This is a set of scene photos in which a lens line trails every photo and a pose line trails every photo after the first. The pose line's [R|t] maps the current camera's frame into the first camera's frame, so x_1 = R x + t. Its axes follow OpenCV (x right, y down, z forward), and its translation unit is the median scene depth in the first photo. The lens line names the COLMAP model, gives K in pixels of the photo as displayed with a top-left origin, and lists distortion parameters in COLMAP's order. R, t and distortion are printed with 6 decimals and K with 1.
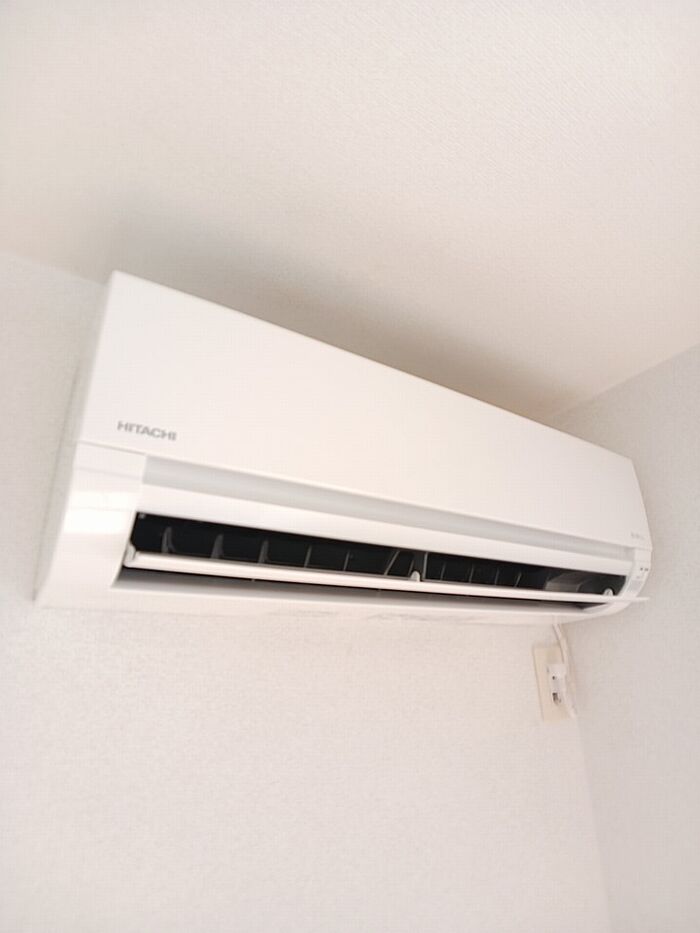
lens RADIAL K [[516.7, 0, 349.3], [0, 516.7, 478.8], [0, 0, 1]] dist [-0.085417, 0.001673]
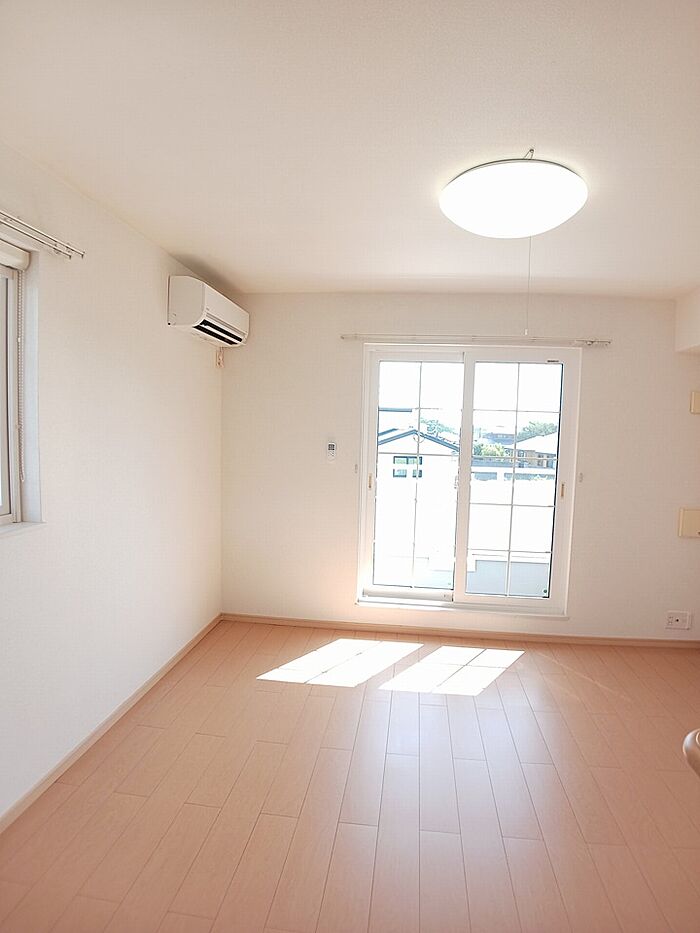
lens RADIAL K [[516.7, 0, 349.3], [0, 516.7, 478.8], [0, 0, 1]] dist [-0.085417, 0.001673]
pose [[0.660115, -0.013199, 0.751049, -2.476072], [-0.326384, 0.895491, 0.302604, -0.427383], [-0.676551, -0.444884, 0.586819, -3.185666]]
